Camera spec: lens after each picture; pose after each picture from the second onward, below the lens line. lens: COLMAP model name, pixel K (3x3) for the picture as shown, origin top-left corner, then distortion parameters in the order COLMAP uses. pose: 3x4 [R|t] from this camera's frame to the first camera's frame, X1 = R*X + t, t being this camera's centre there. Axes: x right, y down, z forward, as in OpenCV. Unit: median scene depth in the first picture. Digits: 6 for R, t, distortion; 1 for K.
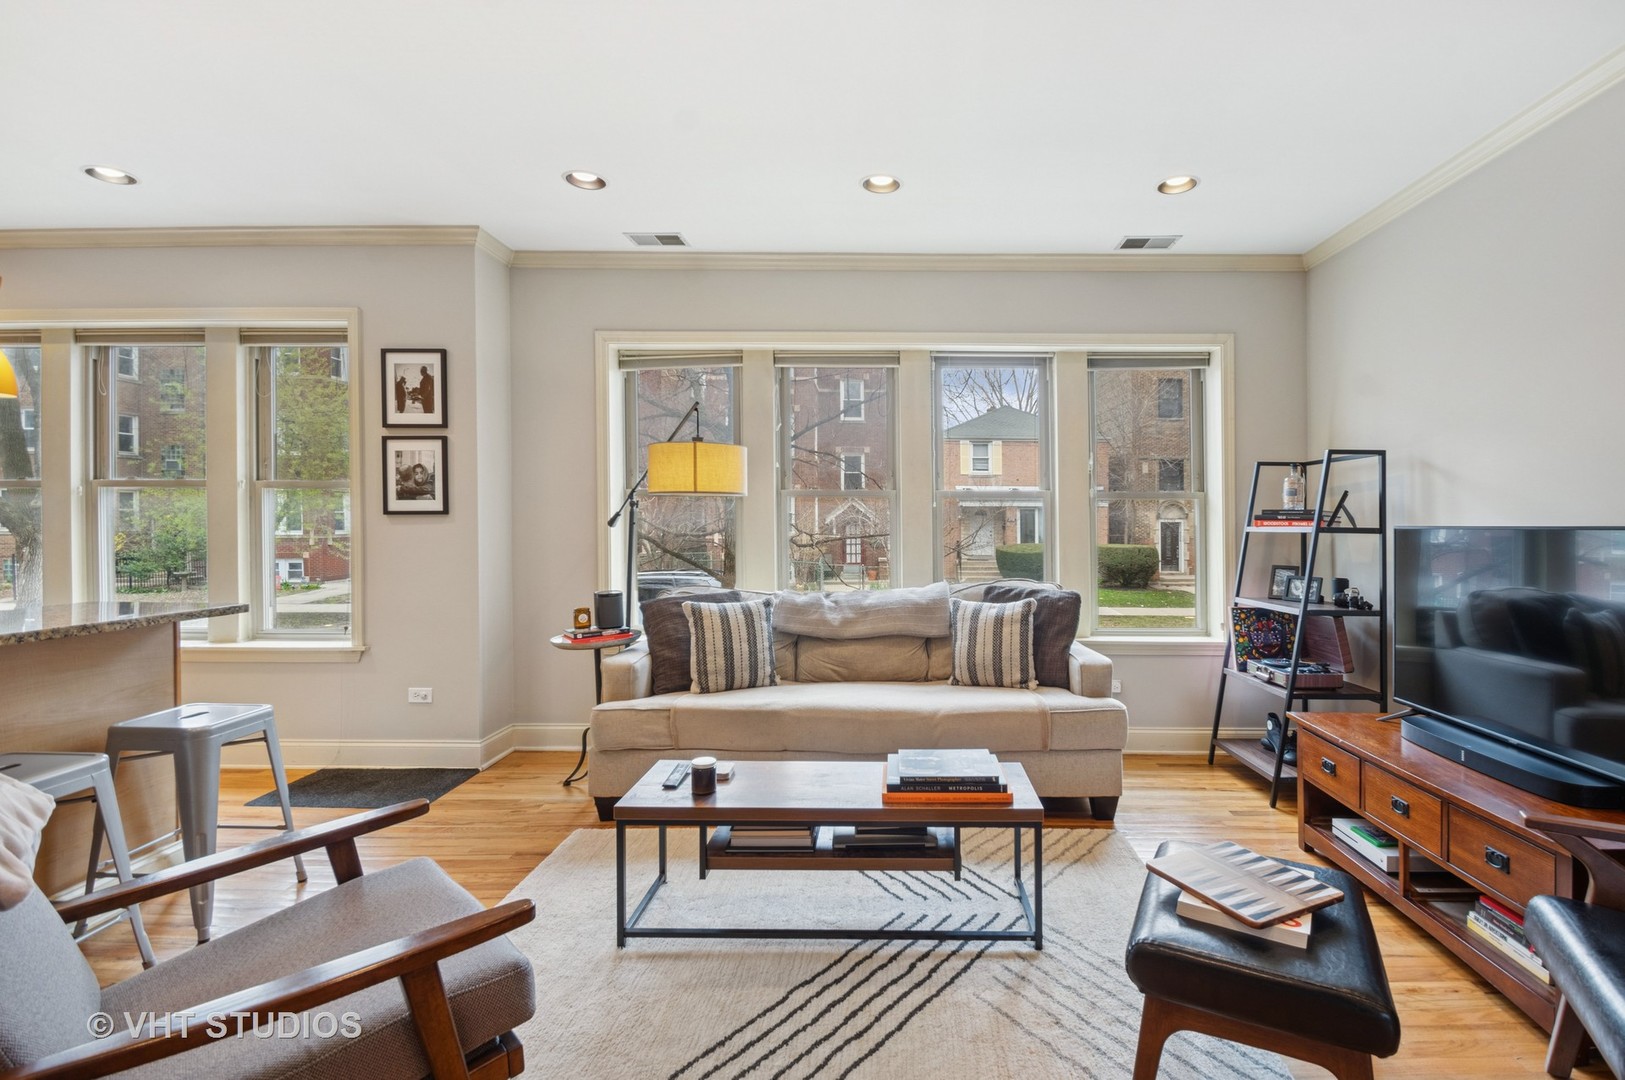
lens RADIAL K [[742.9, 0, 888.7], [0, 742.9, 533.4], [0, 0, 1]] dist [0.006710, -0.012056]
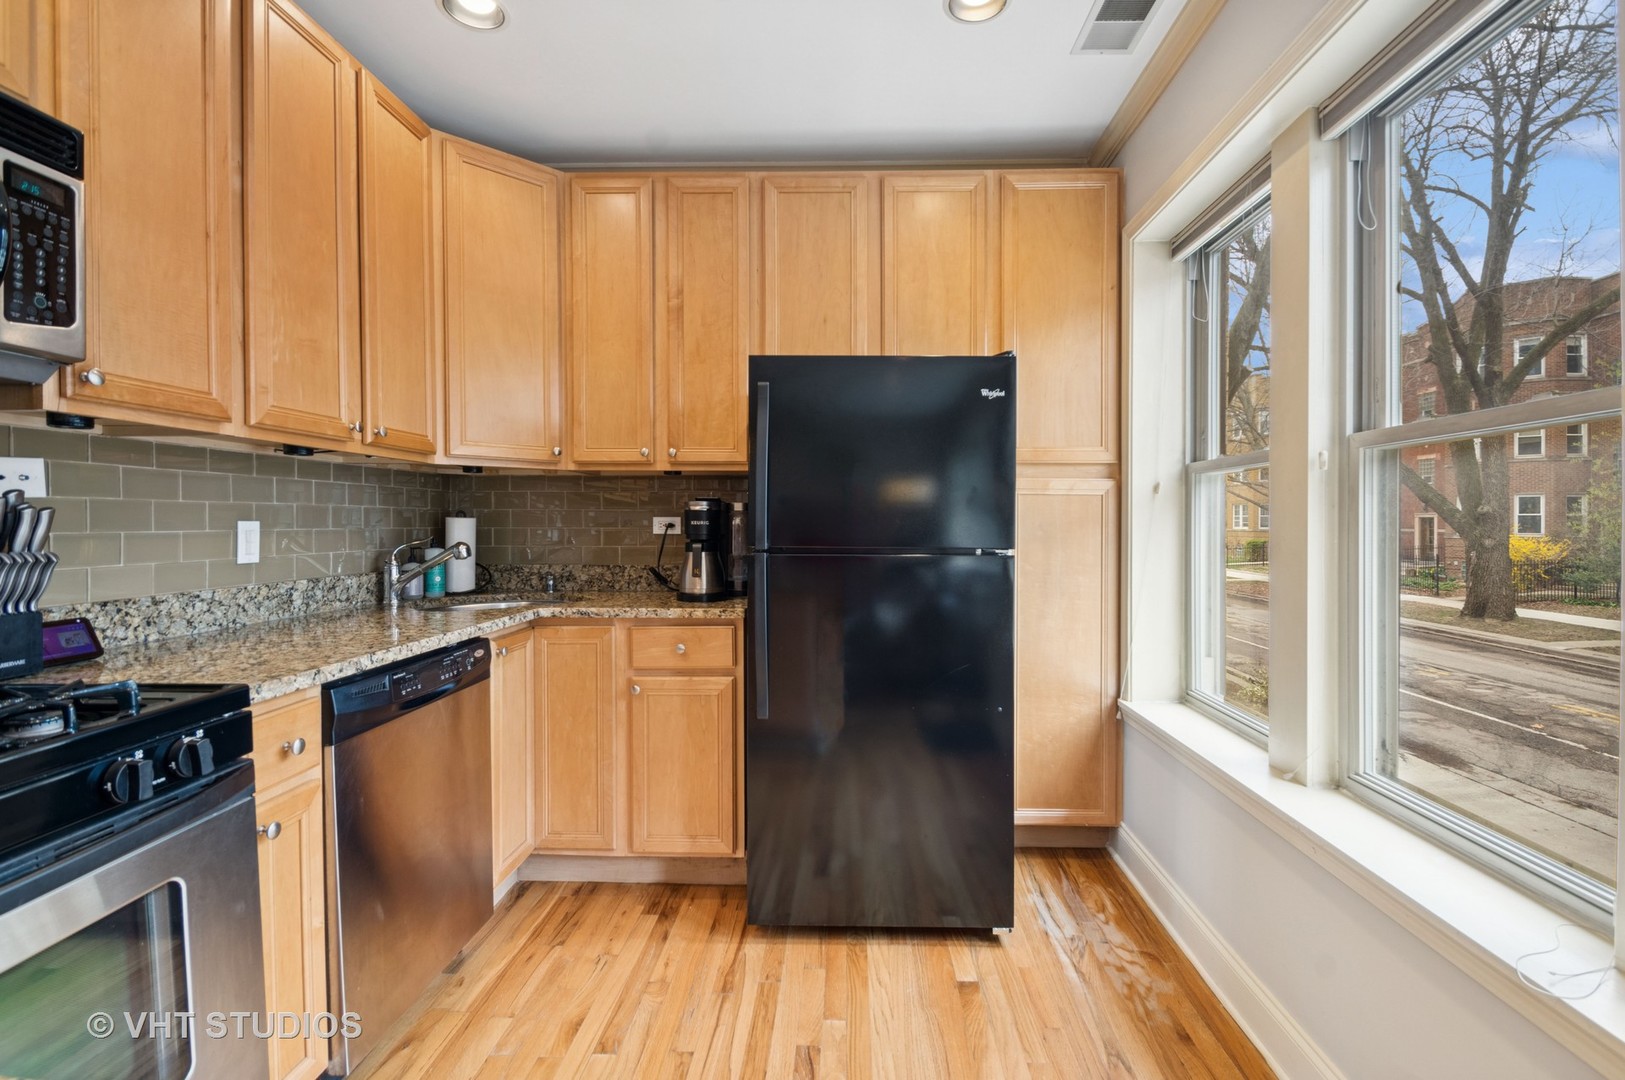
lens RADIAL K [[742.9, 0, 825.4], [0, 742.9, 523.4], [0, 0, 1]] dist [0.006710, -0.012056]
pose [[-0.027714, -0.004868, -0.999604, -0.669979], [-0.015711, 0.999867, -0.004434, -0.012731], [0.999492, 0.015582, -0.027787, 0.745655]]
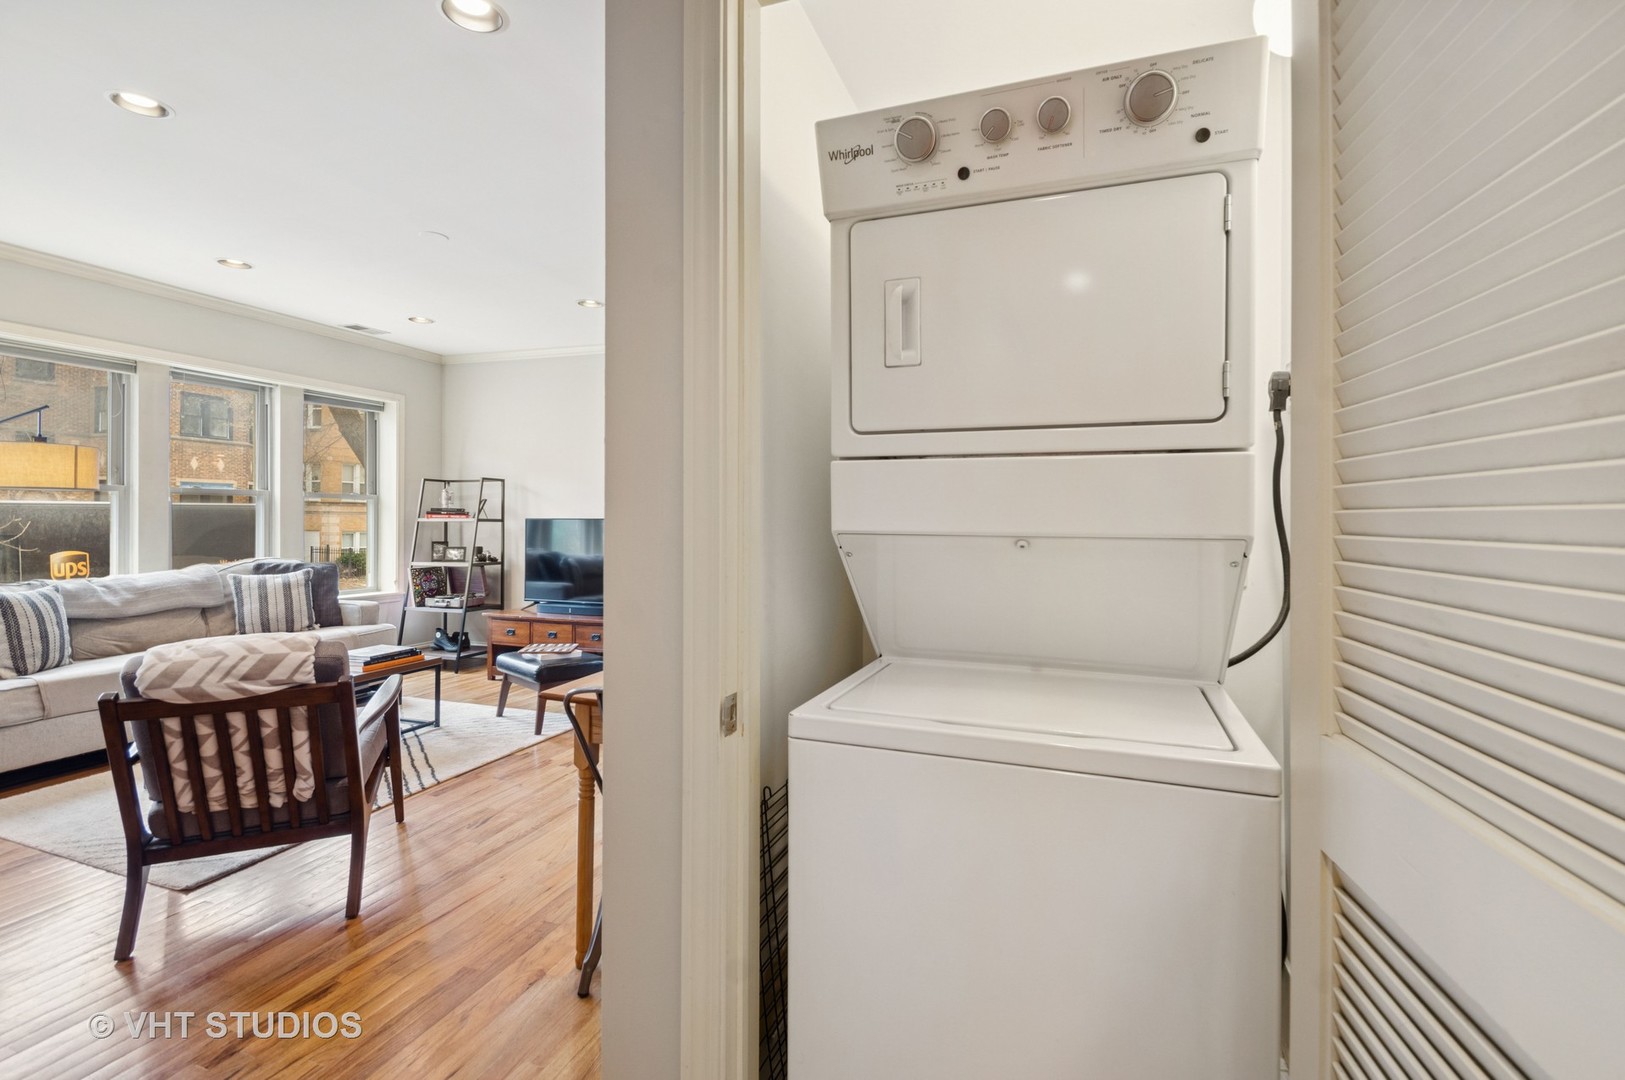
lens RADIAL K [[742.9, 0, 824.4], [0, 742.9, 523.4], [0, 0, 1]] dist [0.006710, -0.012056]
pose [[0.330002, -0.006781, 0.943956, -0.779396], [0.007369, 0.999962, 0.004607, 0.001371], [-0.943951, 0.005436, 0.330040, -0.382064]]
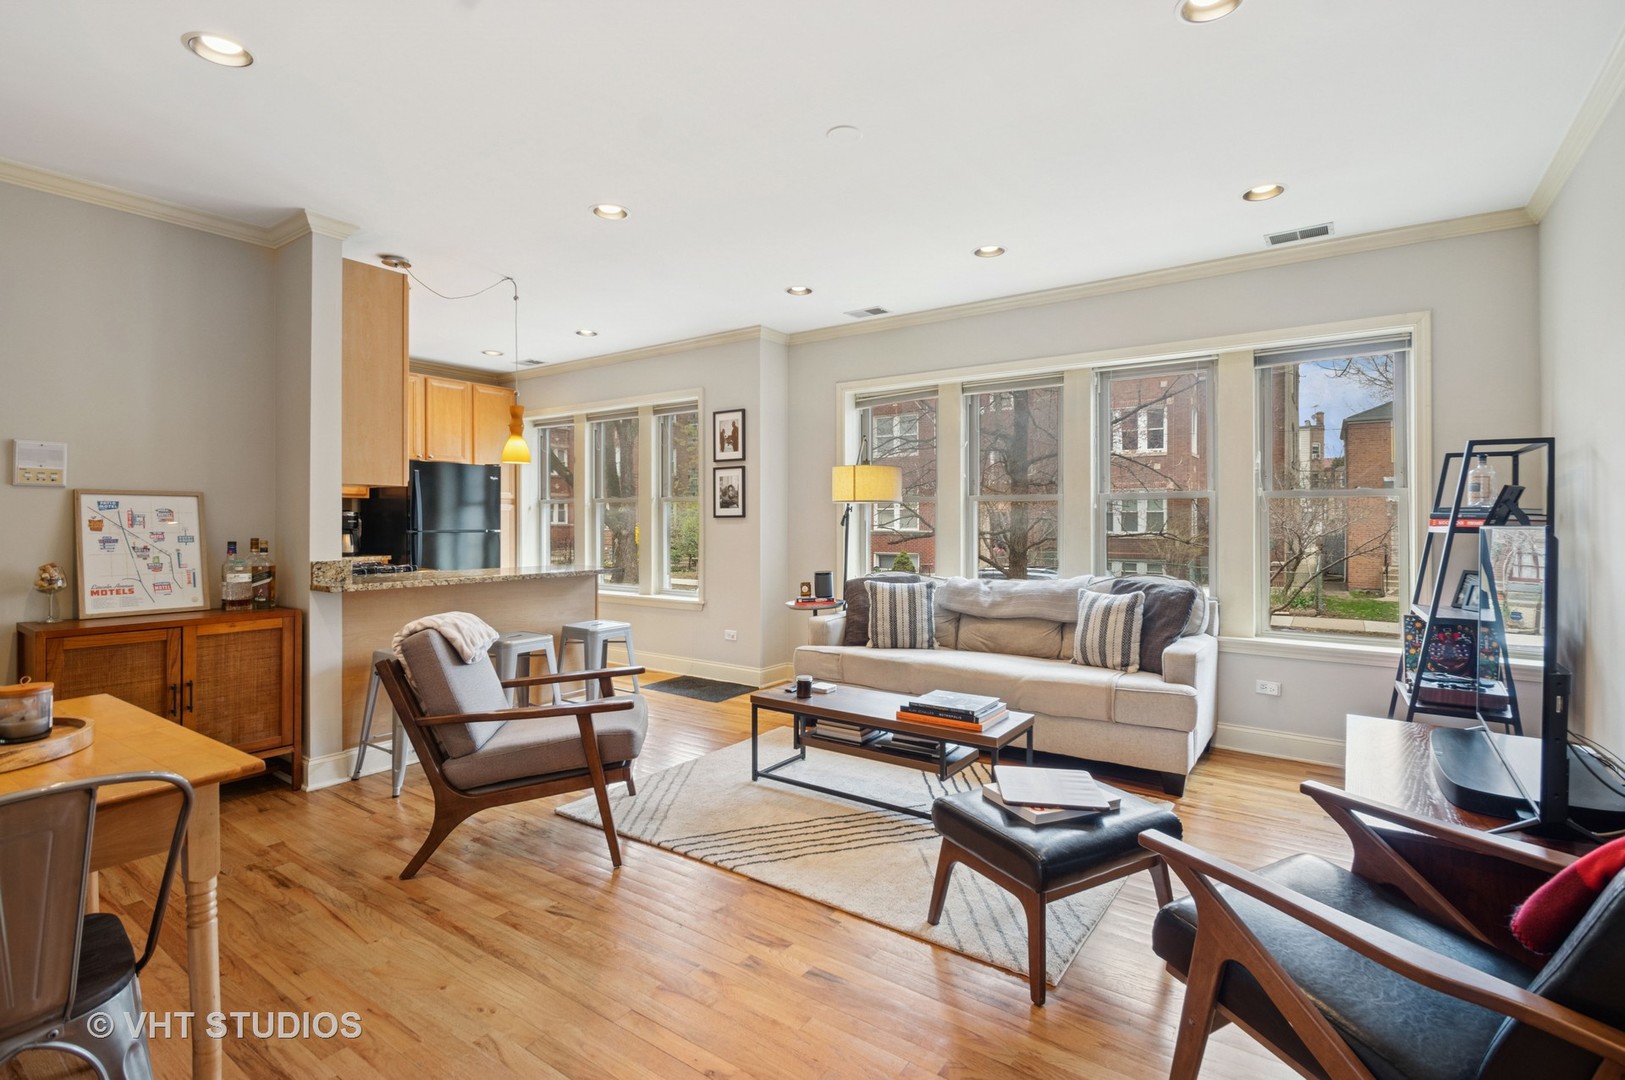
lens RADIAL K [[742.9, 0, 832.1], [0, 742.9, 532.4], [0, 0, 1]] dist [0.006710, -0.012056]
pose [[0.826860, 0.006102, -0.562375, 0.410146], [-0.005741, 0.999981, 0.002409, 0.000138], [0.562379, 0.001237, 0.826879, -0.155188]]
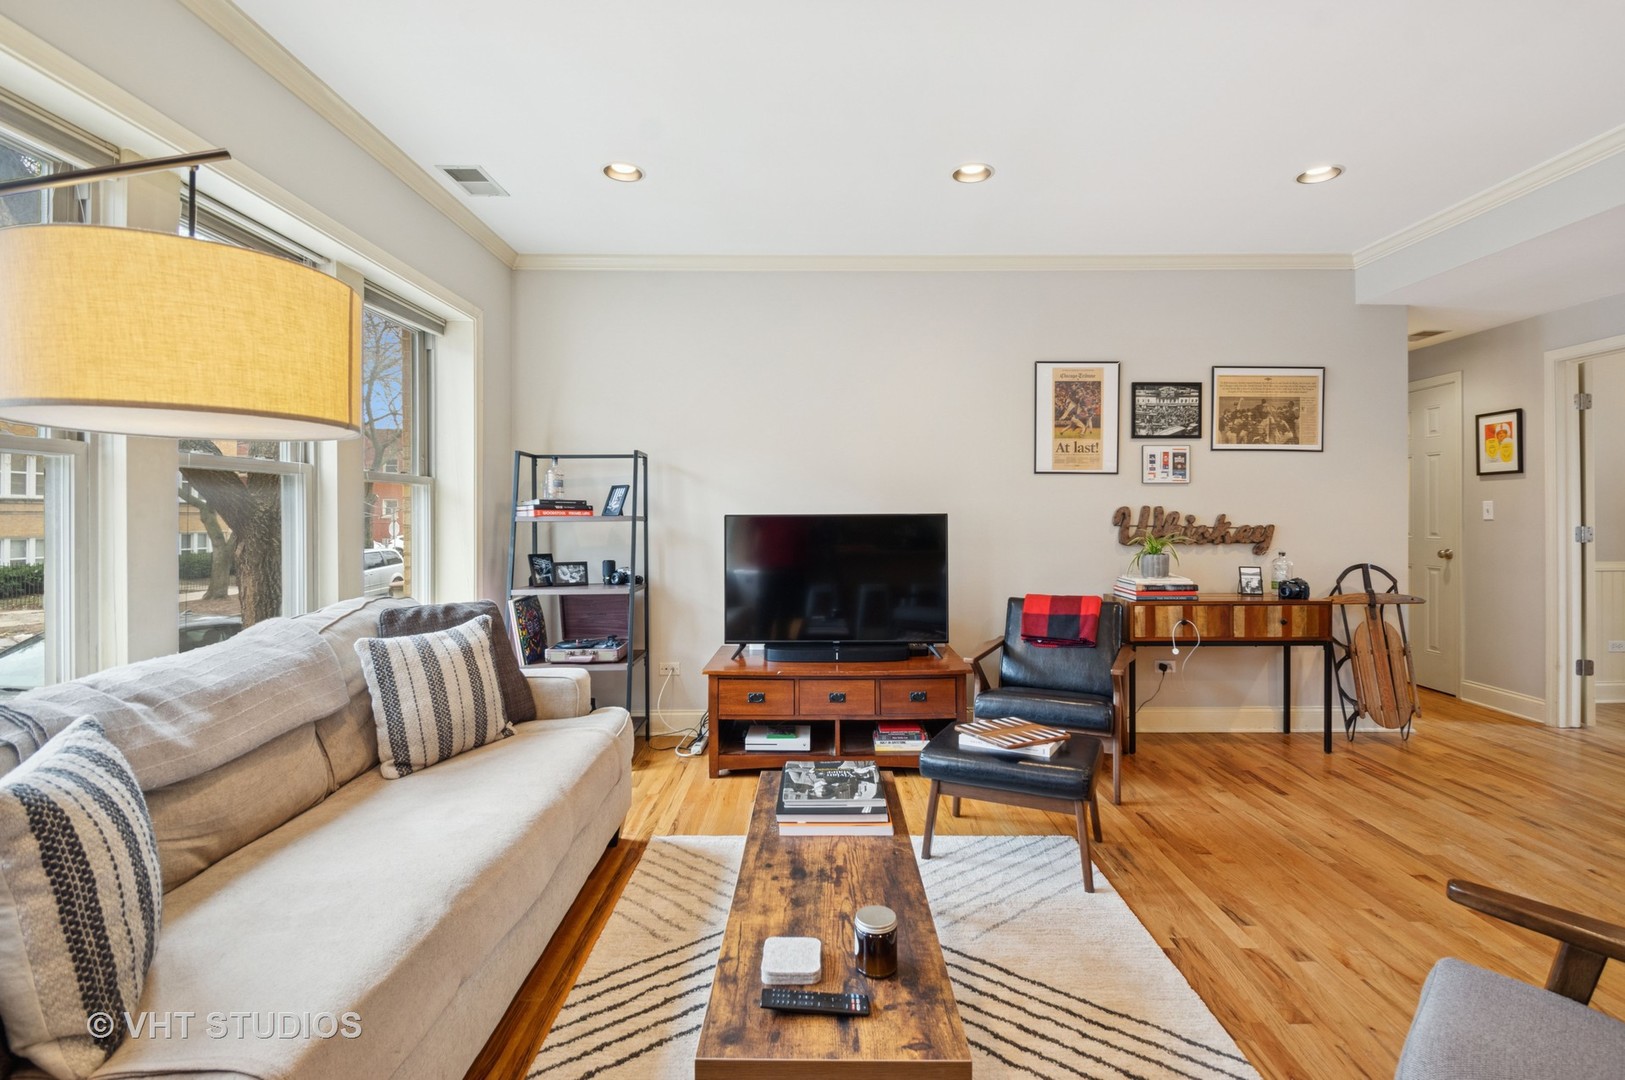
lens RADIAL K [[742.9, 0, 823.2], [0, 742.9, 516.1], [0, 0, 1]] dist [0.006710, -0.012056]
pose [[-0.013011, -0.004978, 0.999903, -0.512544], [0.013717, 0.999893, 0.005156, -0.008693], [-0.999821, 0.013783, -0.012941, 0.636932]]
